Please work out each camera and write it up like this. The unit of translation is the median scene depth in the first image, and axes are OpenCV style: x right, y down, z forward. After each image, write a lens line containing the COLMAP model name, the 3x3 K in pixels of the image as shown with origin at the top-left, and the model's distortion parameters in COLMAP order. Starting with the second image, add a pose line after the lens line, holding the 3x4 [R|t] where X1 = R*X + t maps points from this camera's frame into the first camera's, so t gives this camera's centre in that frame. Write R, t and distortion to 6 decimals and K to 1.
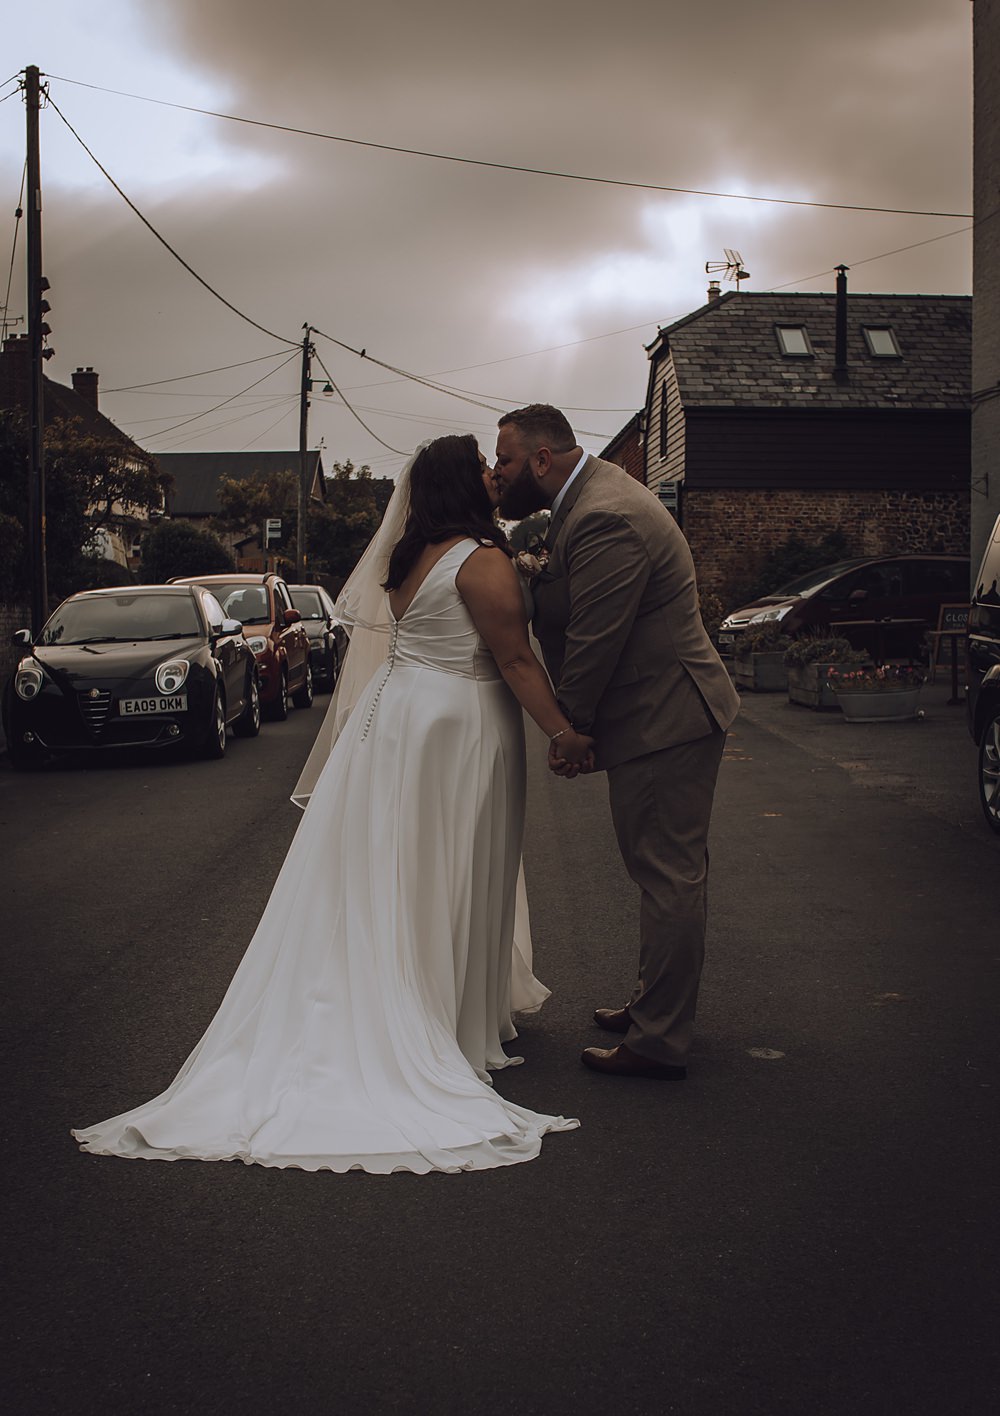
lens RADIAL K [[2195.4, 0, 501.3], [0, 2195.4, 847.3], [0, 0, 1]] dist [-0.155275, 0.061544]
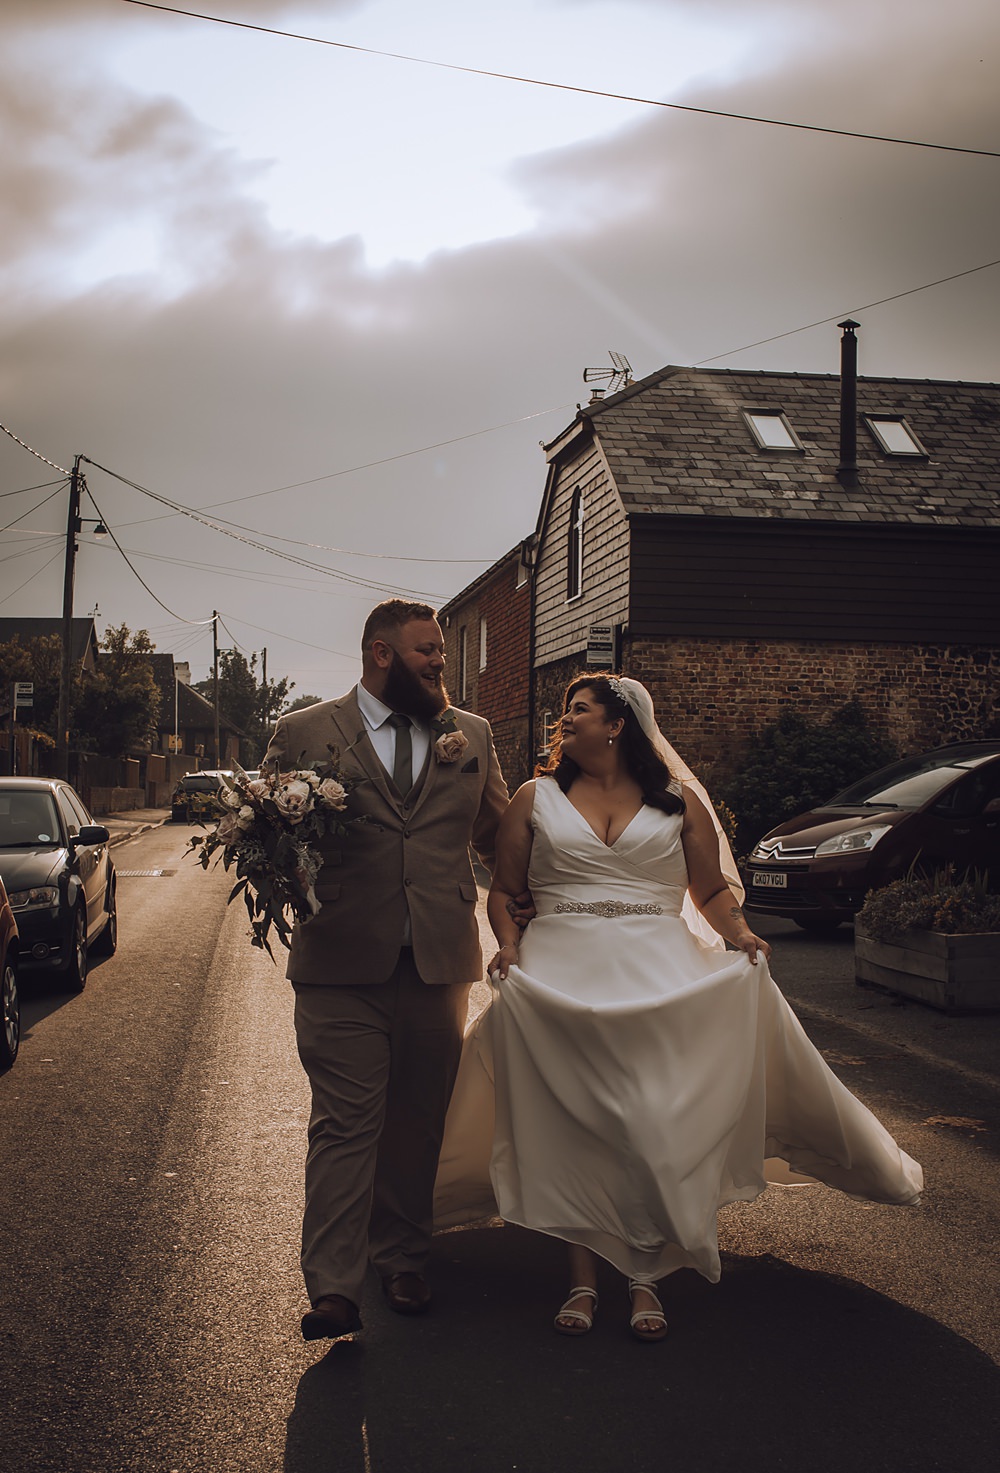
lens RADIAL K [[2176.0, 0, 500.8], [0, 2176.0, 785.2], [0, 0, 1]] dist [-0.183024, 0.003289]
pose [[0.994495, 0.014846, 0.103725, -0.022086], [-0.003223, 0.993778, -0.111335, -0.044324], [-0.104733, 0.110388, 0.988355, 0.346790]]
